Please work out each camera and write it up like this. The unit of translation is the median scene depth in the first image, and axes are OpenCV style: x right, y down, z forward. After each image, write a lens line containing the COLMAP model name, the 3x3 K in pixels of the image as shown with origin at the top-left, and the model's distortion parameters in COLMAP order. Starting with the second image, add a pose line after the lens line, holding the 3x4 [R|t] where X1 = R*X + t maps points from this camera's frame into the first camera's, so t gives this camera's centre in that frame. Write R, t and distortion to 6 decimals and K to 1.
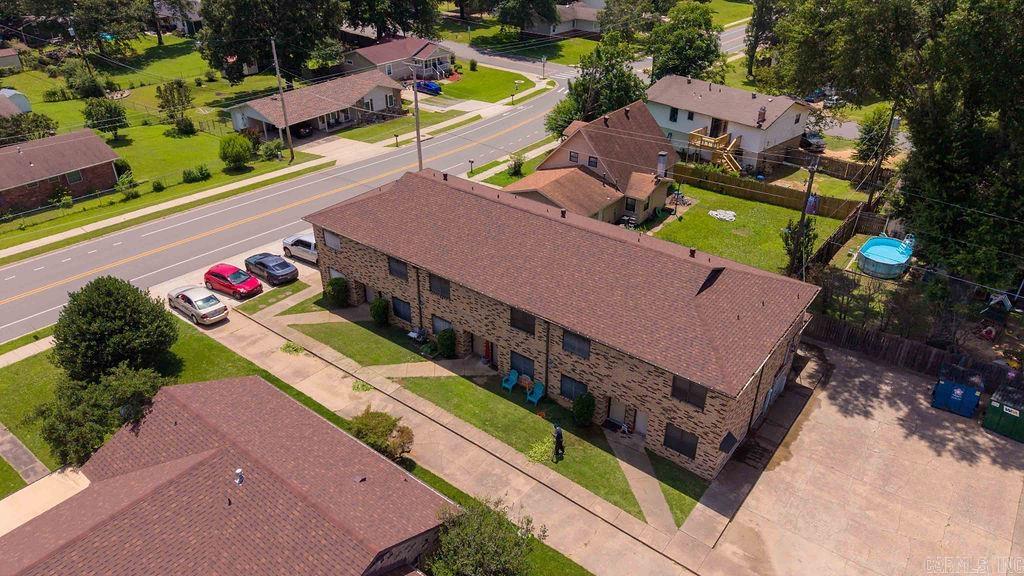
lens RADIAL K [[691.4, 0, 495.1], [0, 691.4, 283.1], [0, 0, 1]] dist [0.025468, -0.001943]
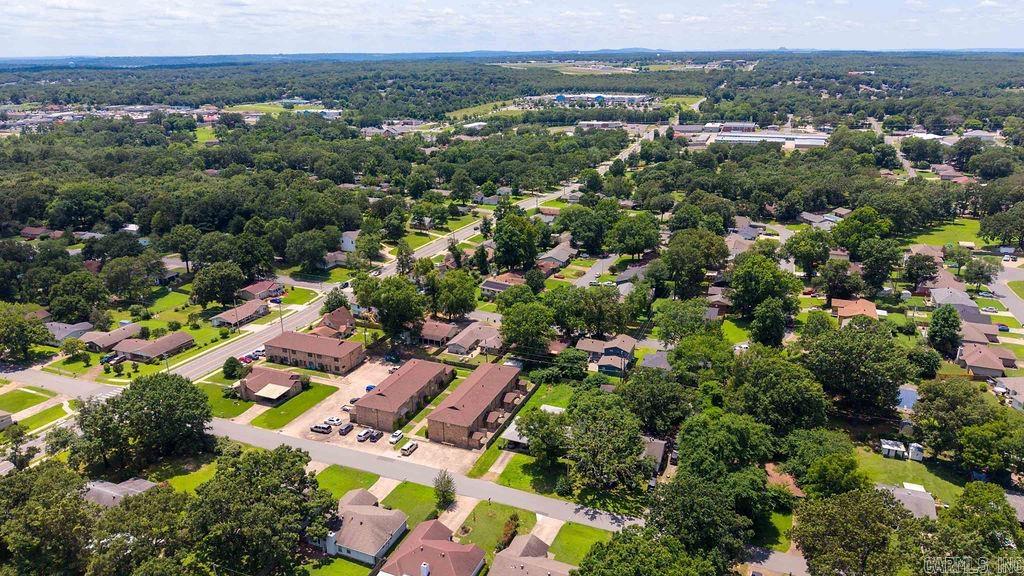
lens RADIAL K [[713.8, 0, 512.0], [0, 713.8, 288.0], [0, 0, 1]] dist [0.004405, 0.001998]
pose [[0.958057, -0.098469, 0.269128, 0.097586], [0.149354, 0.973056, -0.175655, 0.749091], [-0.244580, 0.208483, 0.946951, -4.763746]]
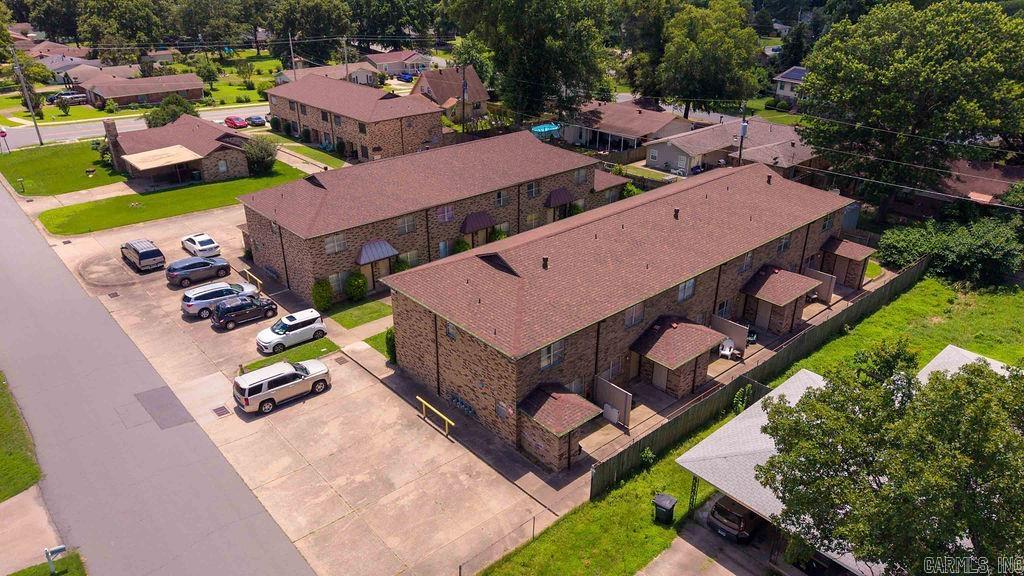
lens RADIAL K [[693.8, 0, 482.7], [0, 693.8, 291.7], [0, 0, 1]] dist [0.006509, 0.000190]
pose [[0.981744, 0.079906, -0.172611, 1.016768], [-0.092249, 0.993632, -0.064694, 0.745370], [0.166343, 0.079436, 0.982863, -1.244566]]
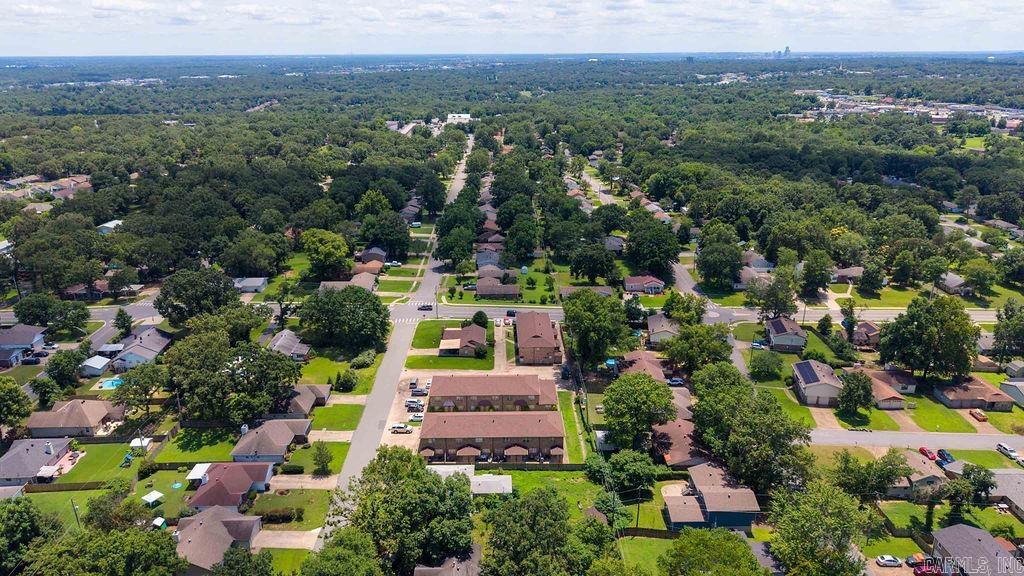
lens RADIAL K [[684.0, 0, 512.0], [0, 684.0, 288.0], [0, 0, 1]] dist [0.037539, -0.002726]
pose [[0.637619, 0.255169, -0.726864, 4.055618], [-0.383194, 0.923591, -0.011915, -0.233714], [0.668284, 0.286127, 0.686679, -3.149225]]
